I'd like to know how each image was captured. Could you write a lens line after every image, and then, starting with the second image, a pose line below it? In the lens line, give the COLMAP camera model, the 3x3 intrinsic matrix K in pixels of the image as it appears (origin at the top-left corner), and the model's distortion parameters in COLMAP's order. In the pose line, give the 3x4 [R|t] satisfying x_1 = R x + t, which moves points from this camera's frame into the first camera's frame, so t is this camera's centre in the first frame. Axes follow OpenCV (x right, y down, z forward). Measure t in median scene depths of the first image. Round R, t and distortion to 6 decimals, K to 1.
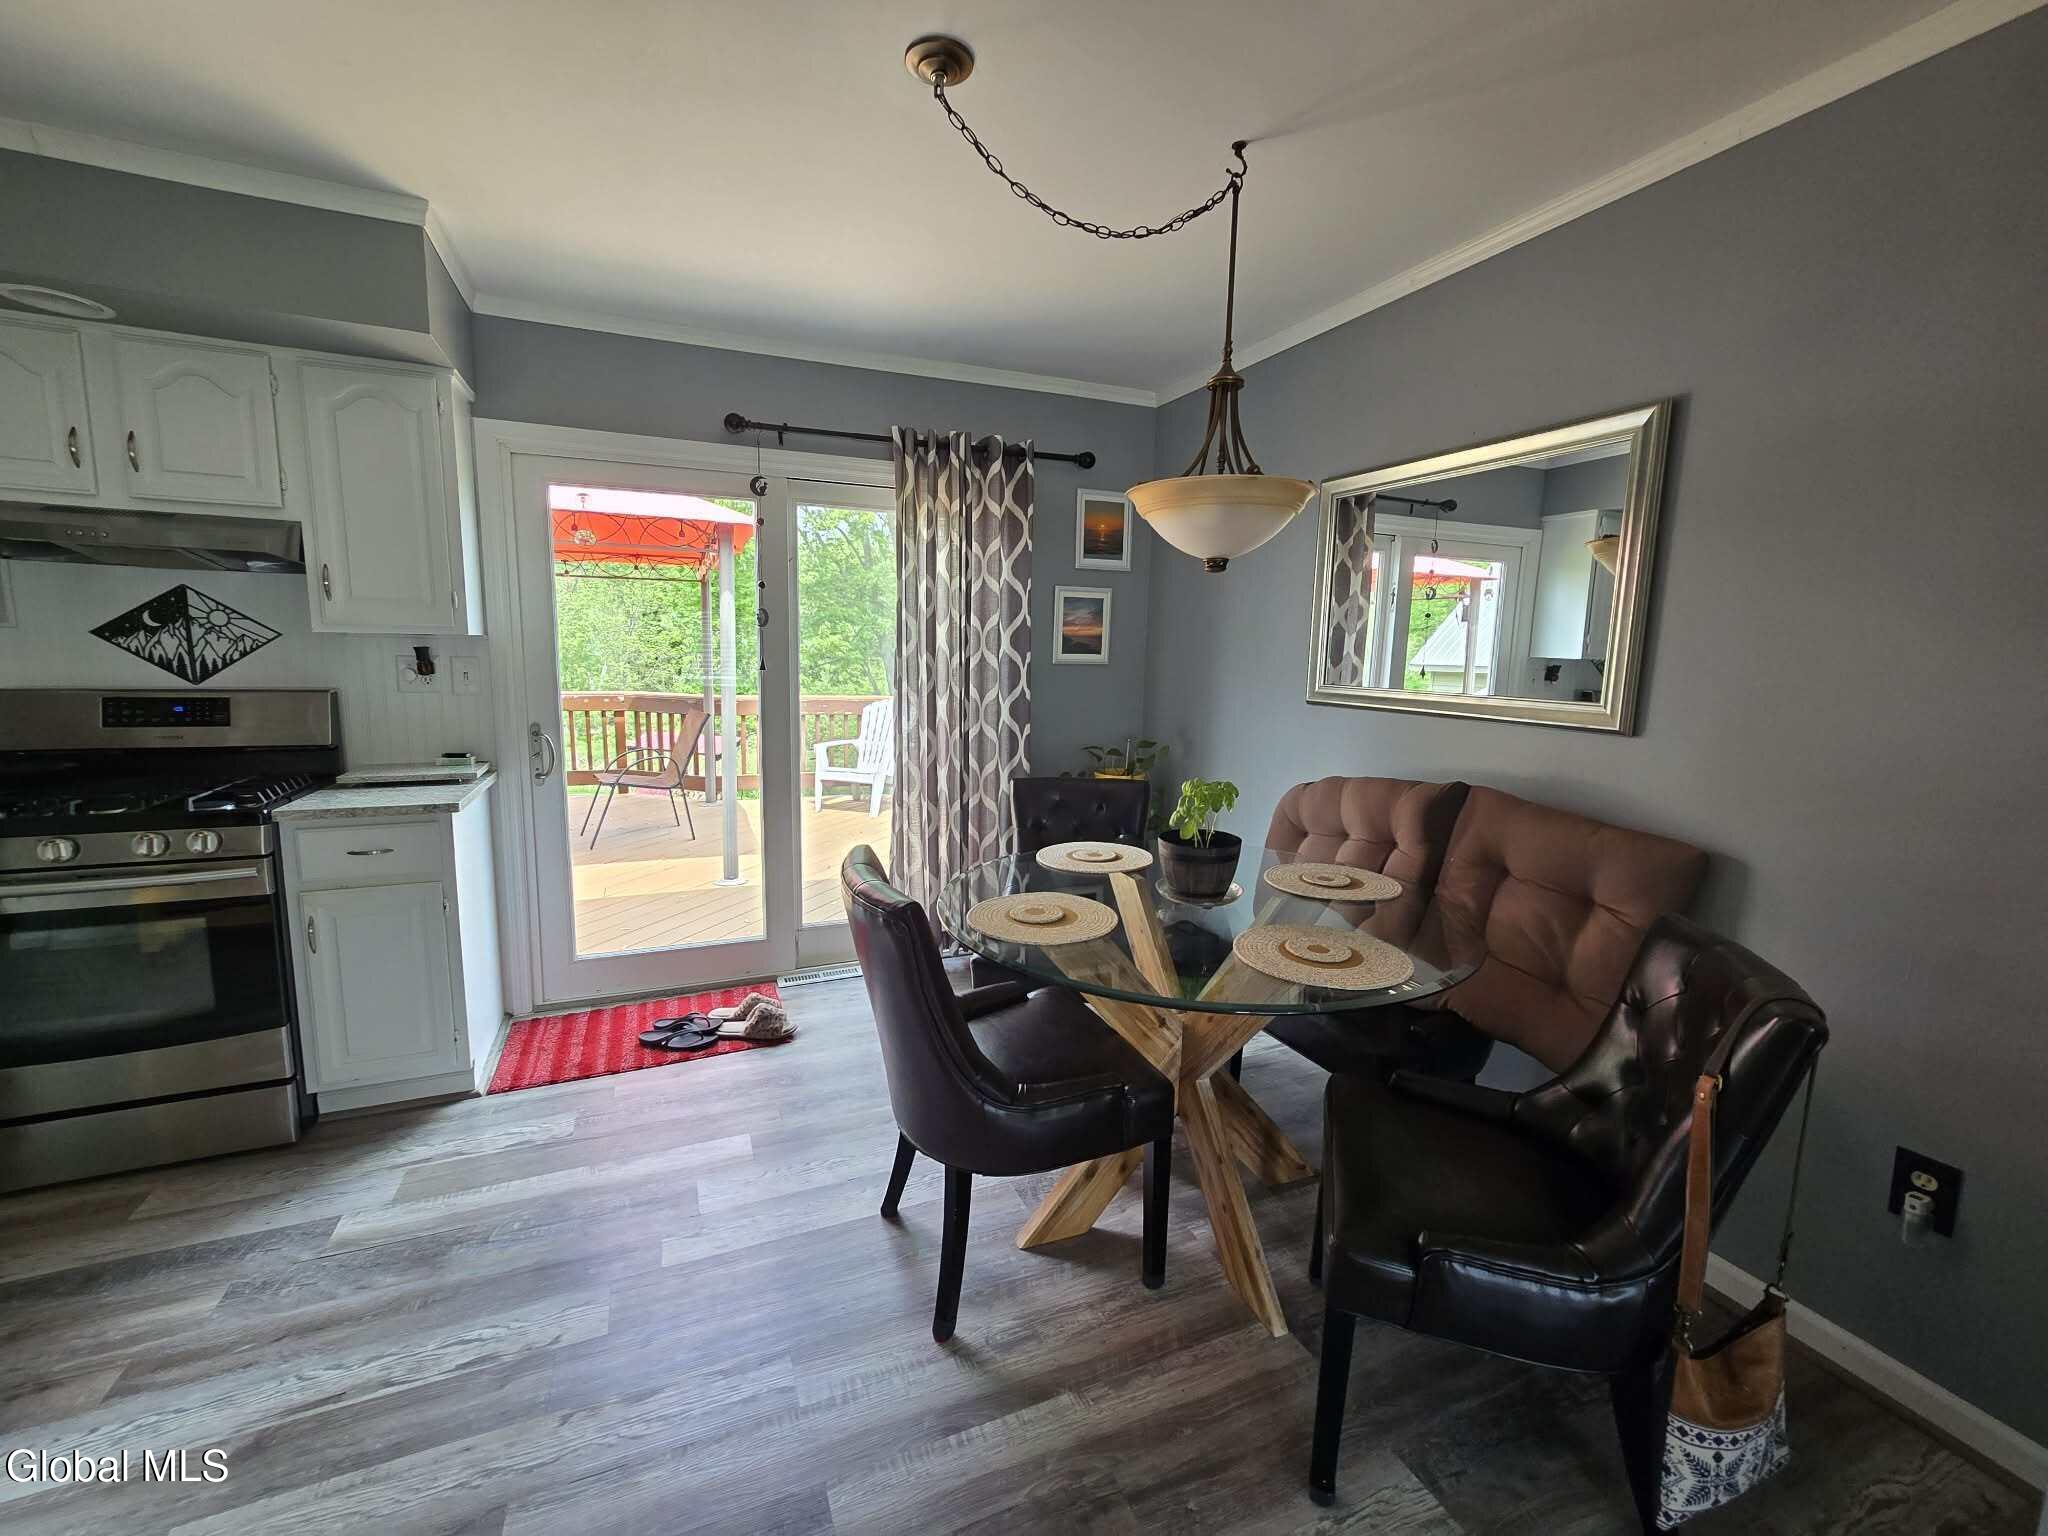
lens RADIAL K [[845.3, 0, 1018.4], [0, 845.3, 768.1], [0, 0, 1]] dist [0.000947, 0.000793]
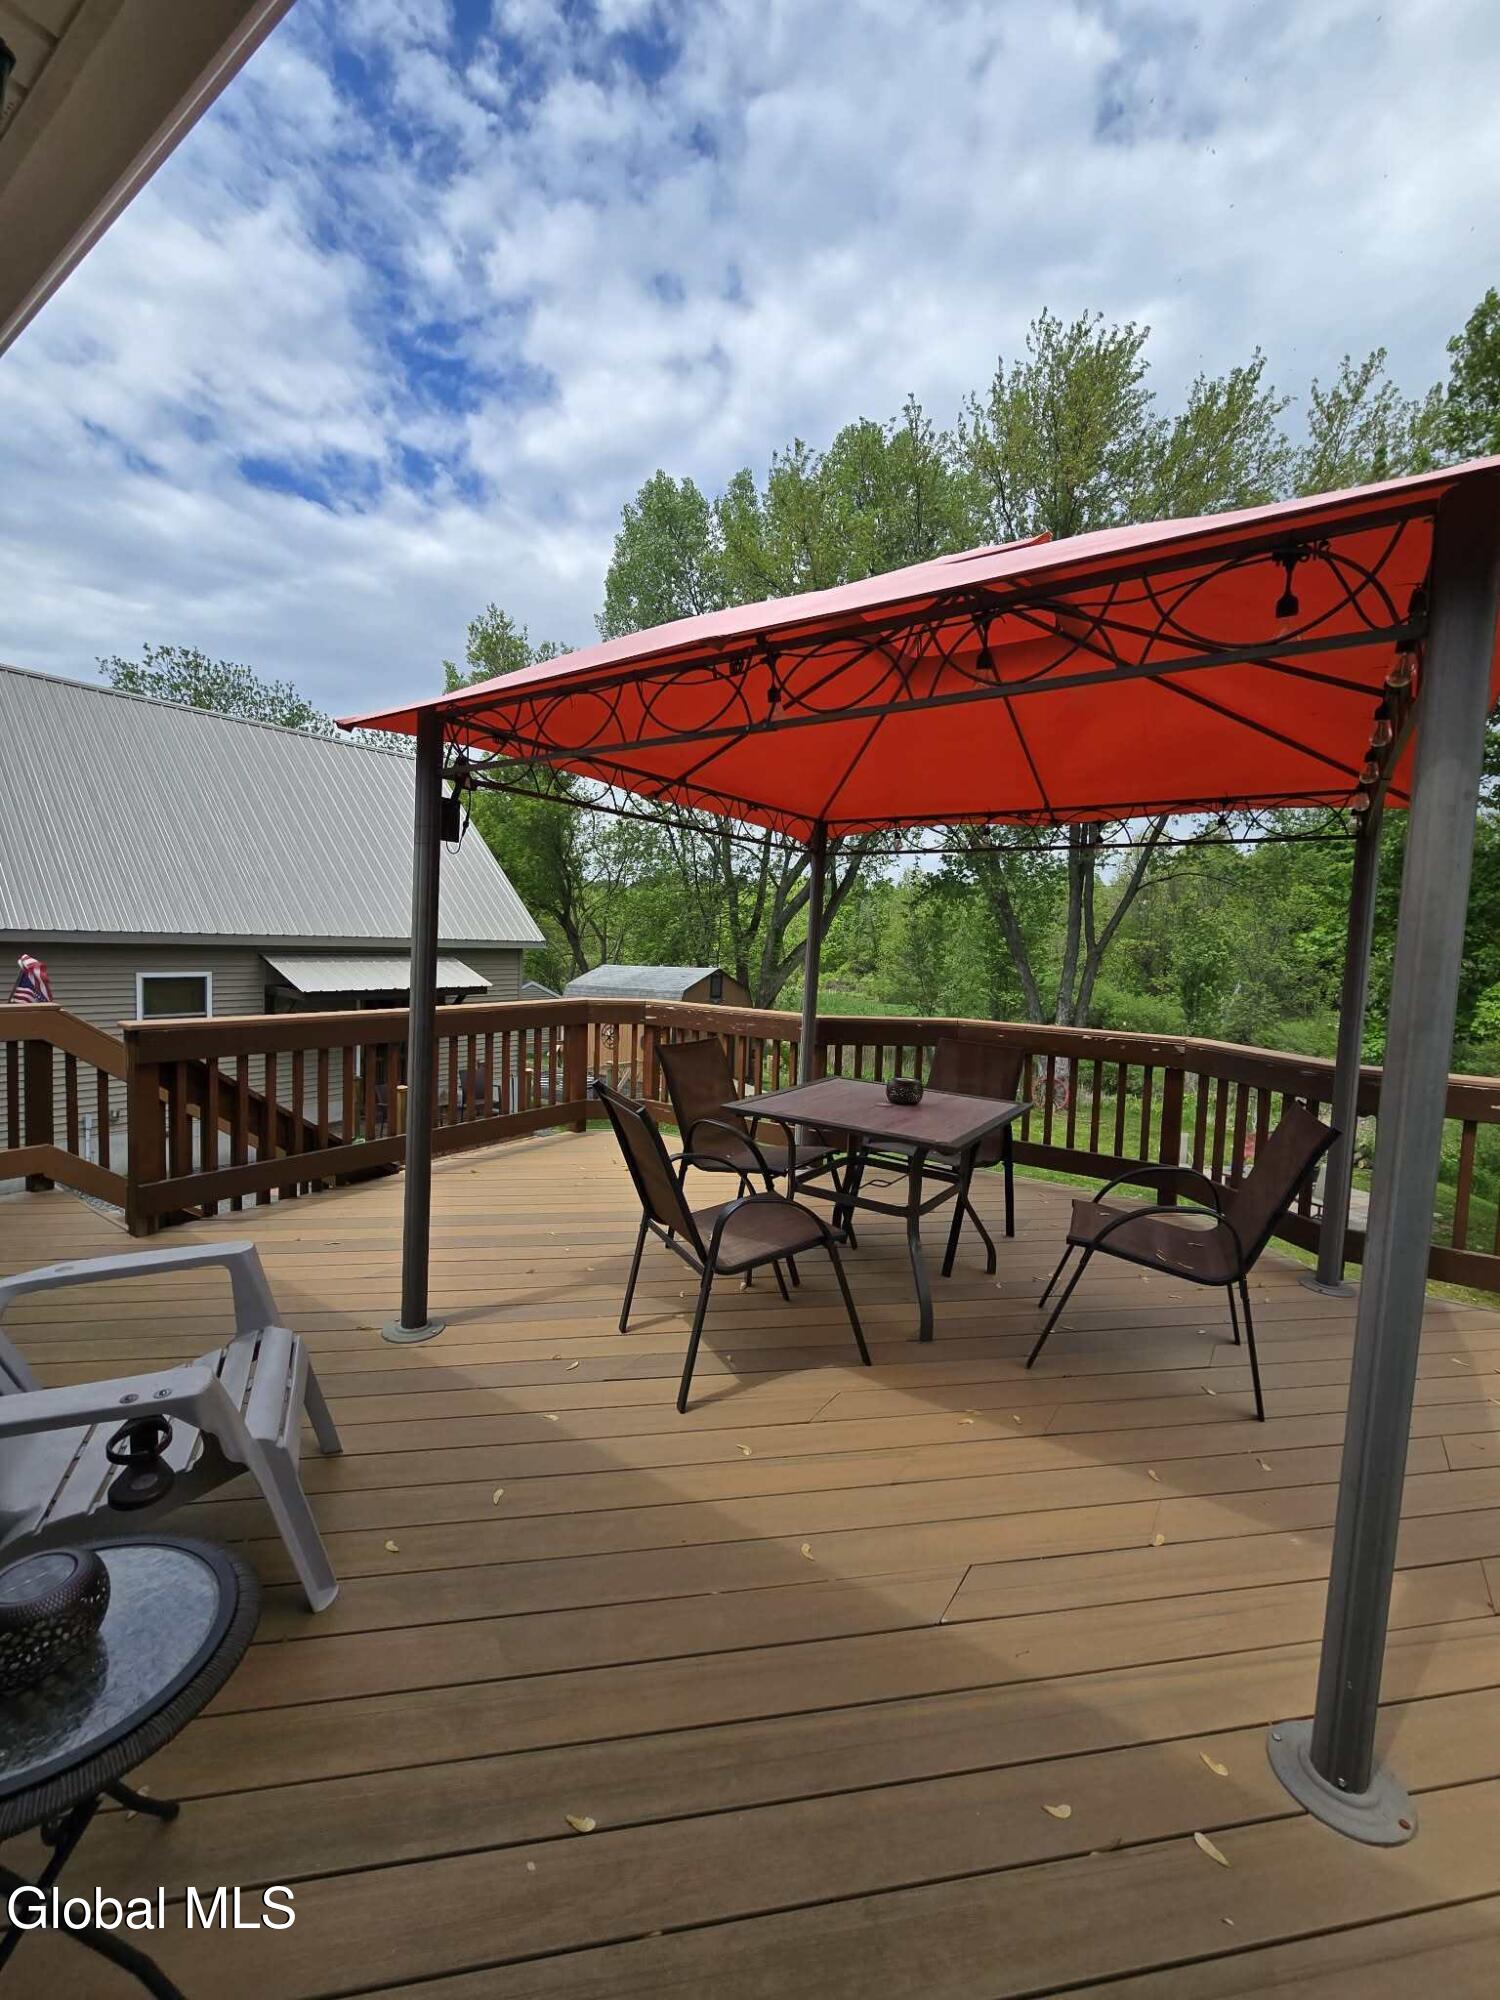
lens RADIAL K [[816.4, 0, 750.0], [0, 816.4, 1000.0], [0, 0, 1]] dist [-0.000036, -0.000007]
pose [[0.541340, 0.059237, -0.838714, -0.452885], [-0.140799, 0.989816, -0.020968, -0.180292], [0.828931, 0.129441, 0.544168, 1.265186]]
